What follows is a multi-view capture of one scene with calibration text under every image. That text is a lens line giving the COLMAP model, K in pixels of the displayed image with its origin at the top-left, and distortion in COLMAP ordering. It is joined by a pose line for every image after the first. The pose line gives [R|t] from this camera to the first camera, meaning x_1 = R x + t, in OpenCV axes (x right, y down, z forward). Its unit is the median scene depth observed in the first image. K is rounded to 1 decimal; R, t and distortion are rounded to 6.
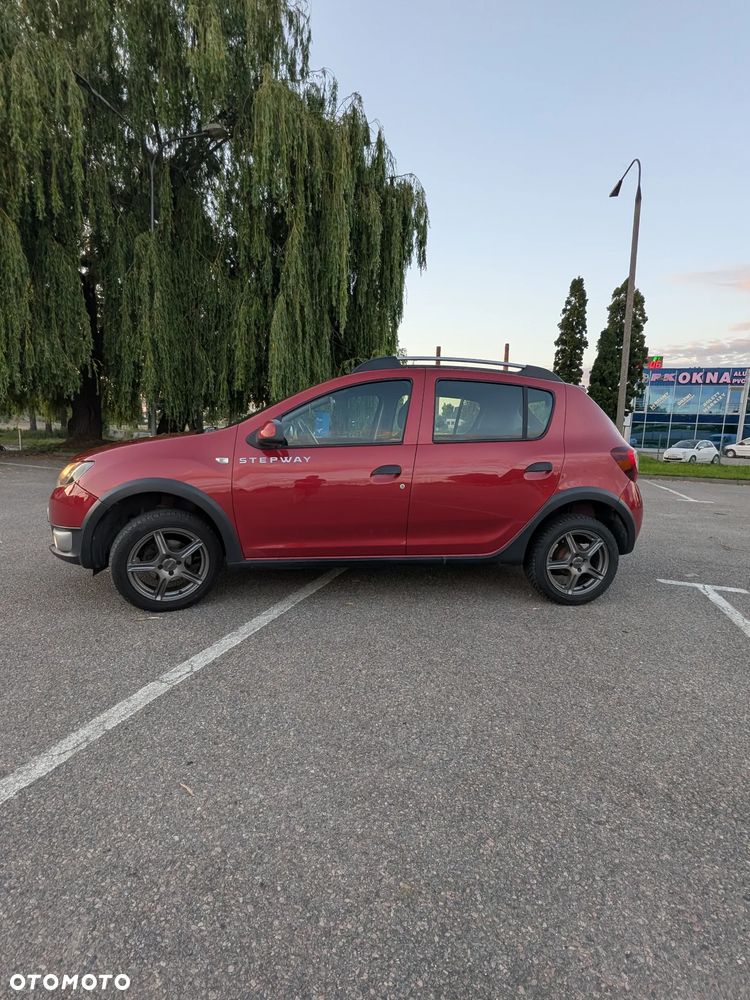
lens RADIAL K [[470.8, 0, 371.7], [0, 470.8, 496.2], [0, 0, 1]] dist [-0.000705, -0.000158]
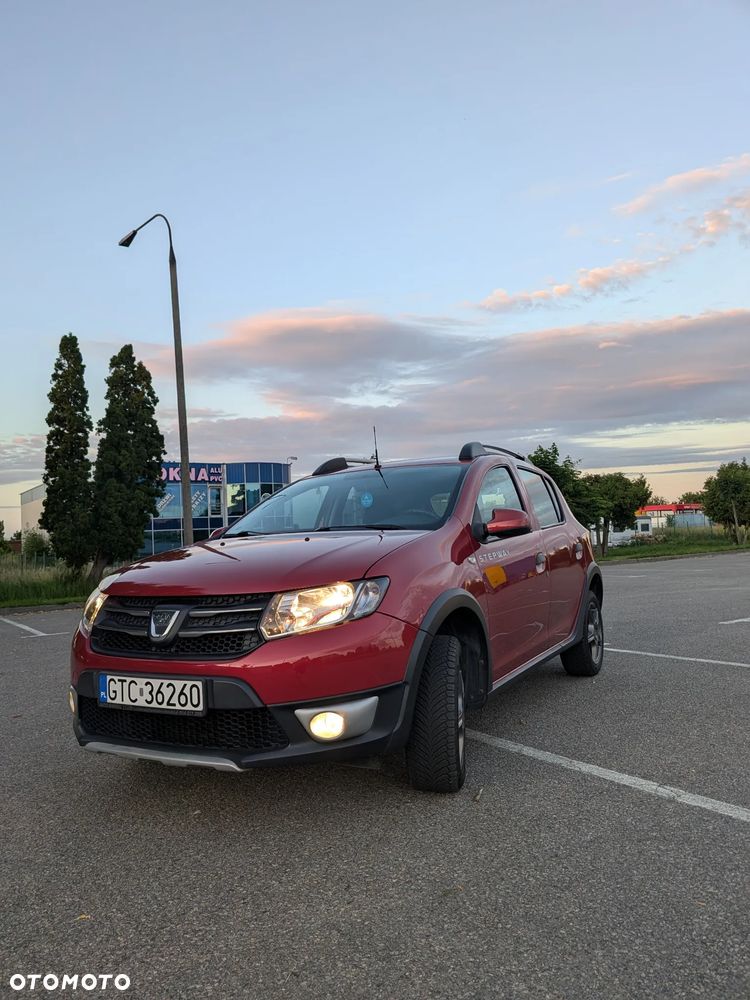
lens RADIAL K [[721.3, 0, 366.3], [0, 721.3, 502.8], [0, 0, 1]] dist [0.067793, -0.108661]
pose [[0.596545, -0.015984, 0.802420, -0.184350], [0.179187, 0.977217, -0.113747, -0.008451], [-0.782321, 0.211639, 0.585818, 0.054247]]
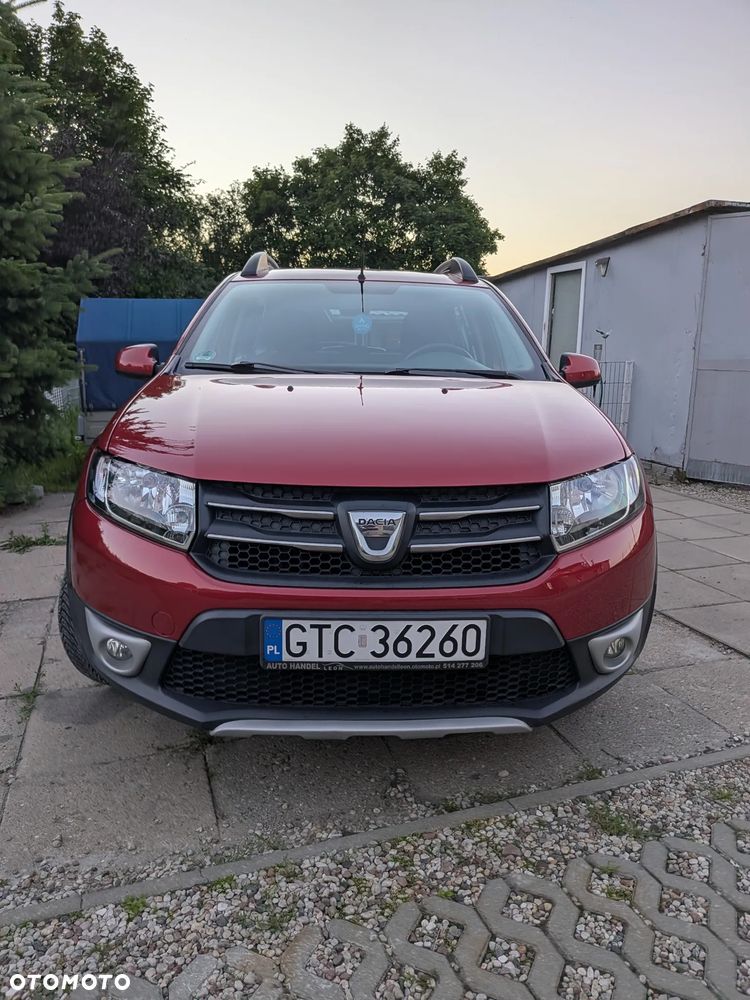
lens RADIAL K [[718.0, 0, 375.0], [0, 718.0, 500.0], [0, 0, 1]] dist [0.064240, -0.112463]
pose [[0.085739, -0.231348, 0.969086, -0.179932], [0.129352, 0.967020, 0.219410, -0.030448], [-0.987885, 0.106541, 0.112836, 0.155874]]
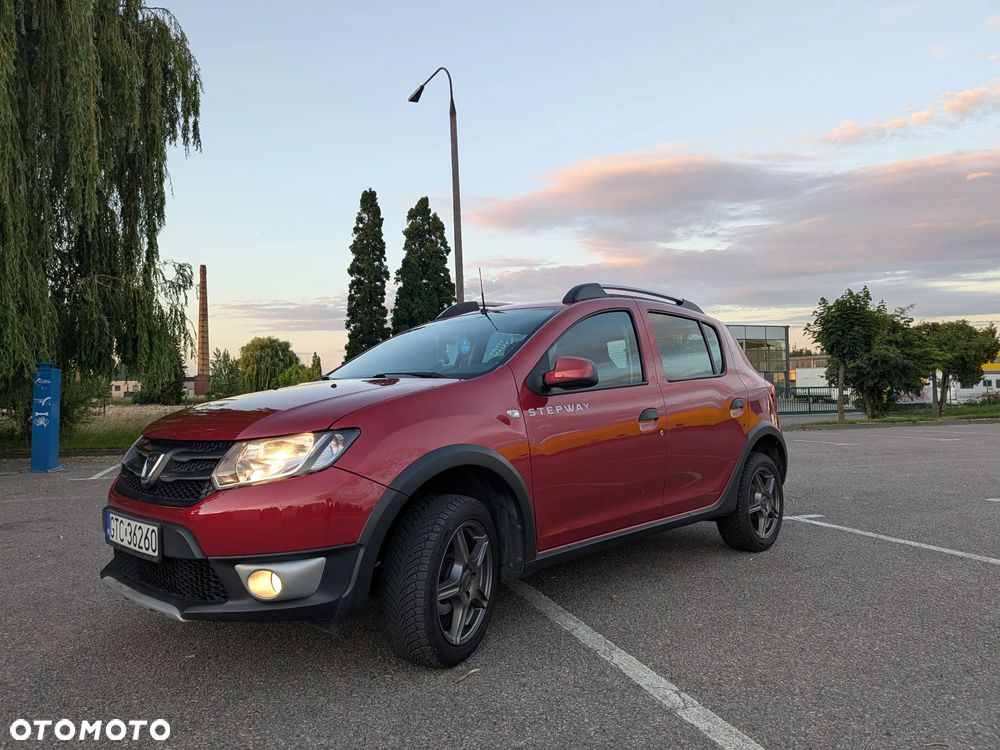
lens RADIAL K [[718.0, 0, 495.7], [0, 718.0, 368.7], [0, 0, 1]] dist [0.064240, -0.112463]
pose [[0.784686, -0.022992, 0.619467, -0.132943], [0.130947, 0.982909, -0.129391, -0.000843], [-0.605905, 0.182649, 0.774286, 0.022221]]
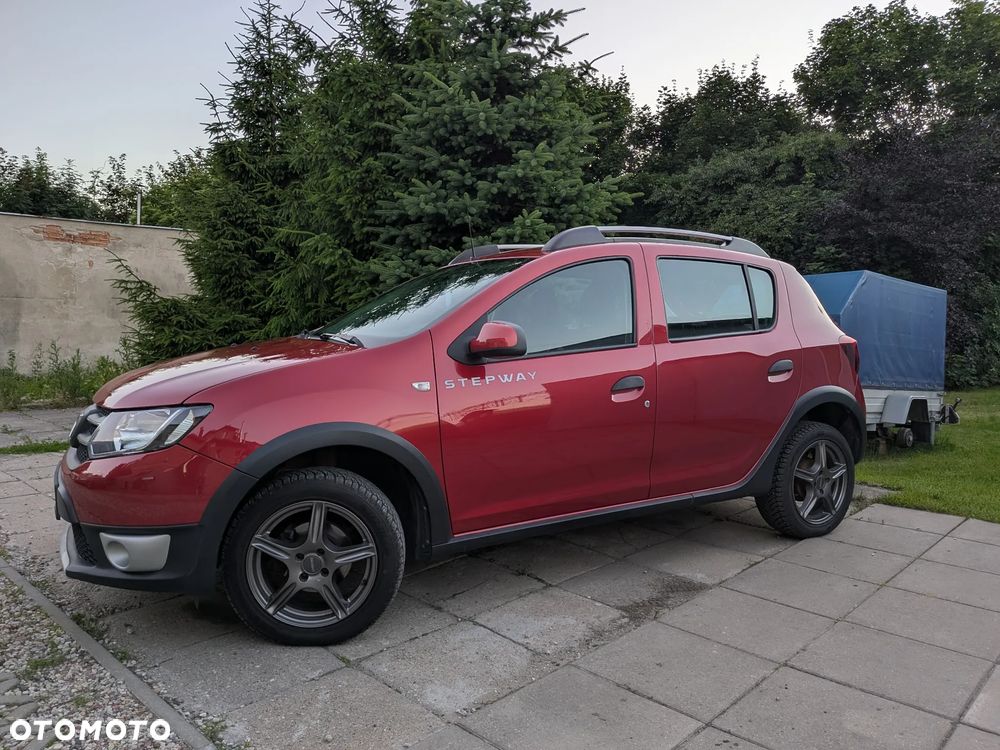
lens RADIAL K [[718.0, 0, 495.7], [0, 718.0, 368.7], [0, 0, 1]] dist [0.064240, -0.112463]
pose [[0.926200, -0.062208, 0.371866, -0.077513], [0.083927, 0.995566, -0.042490, -0.006562], [-0.367574, 0.070564, 0.927313, 0.007012]]
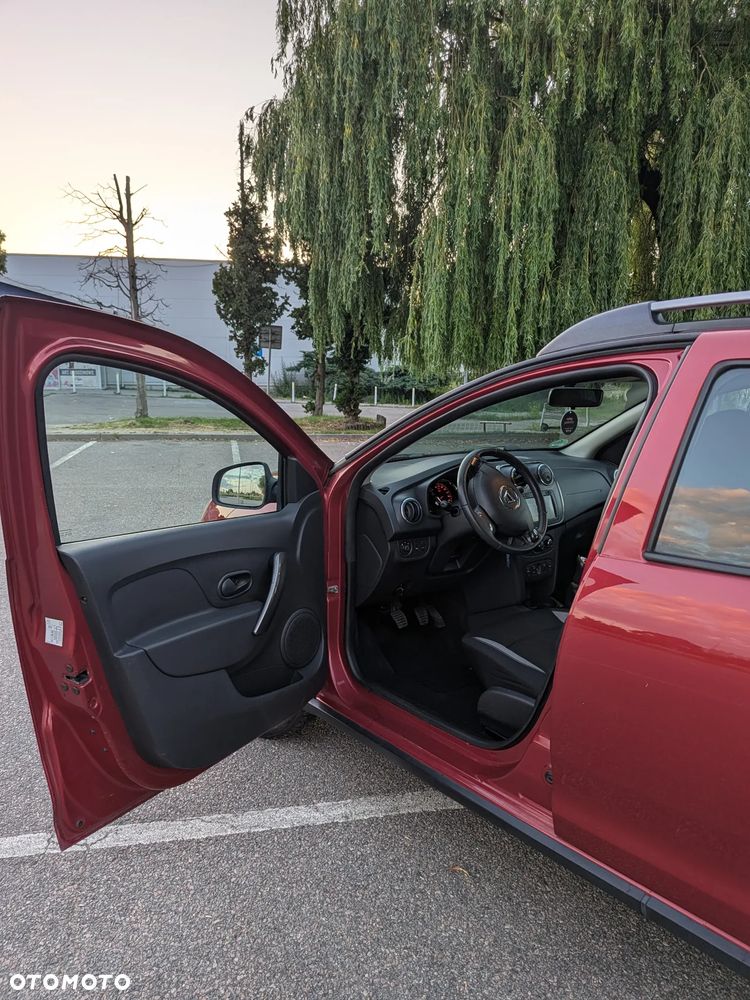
lens RADIAL K [[721.3, 0, 366.3], [0, 721.3, 502.8], [0, 0, 1]] dist [0.067793, -0.108661]
pose [[0.535219, 0.127616, -0.835018, 0.064038], [-0.120714, 0.989931, 0.073918, -0.023507], [0.836044, 0.061235, 0.545235, 0.076620]]
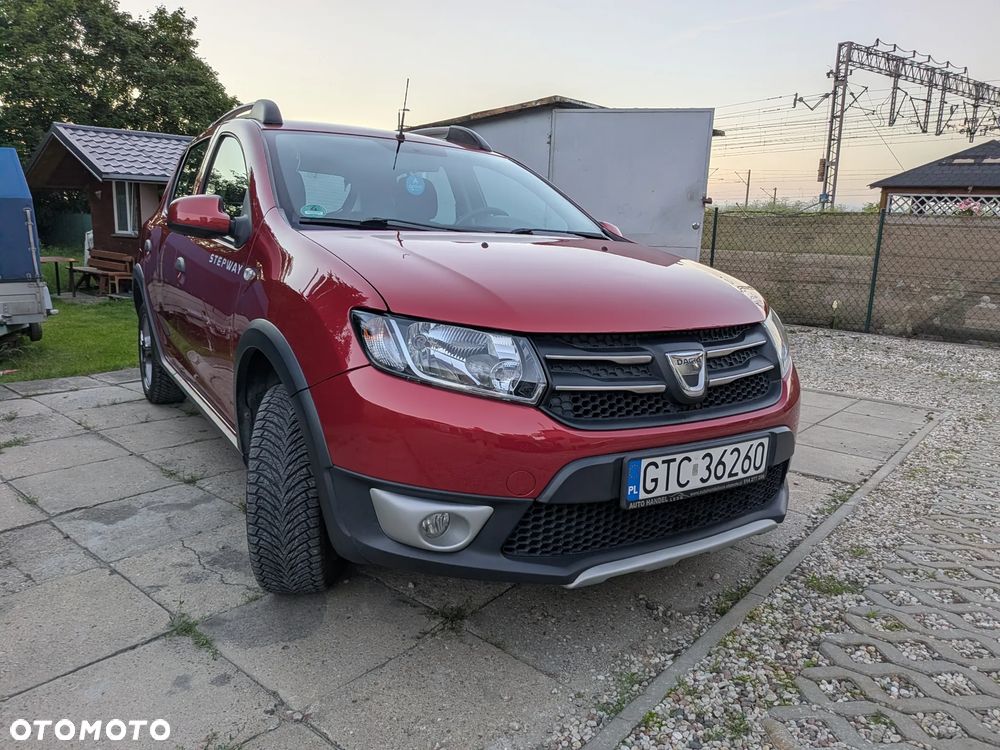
lens RADIAL K [[718.0, 0, 495.7], [0, 718.0, 368.7], [0, 0, 1]] dist [0.064240, -0.112463]
pose [[-0.426693, -0.208606, 0.880010, -0.170585], [0.078407, 0.960839, 0.265784, -0.035132], [-0.900992, 0.182407, -0.393627, 0.223171]]
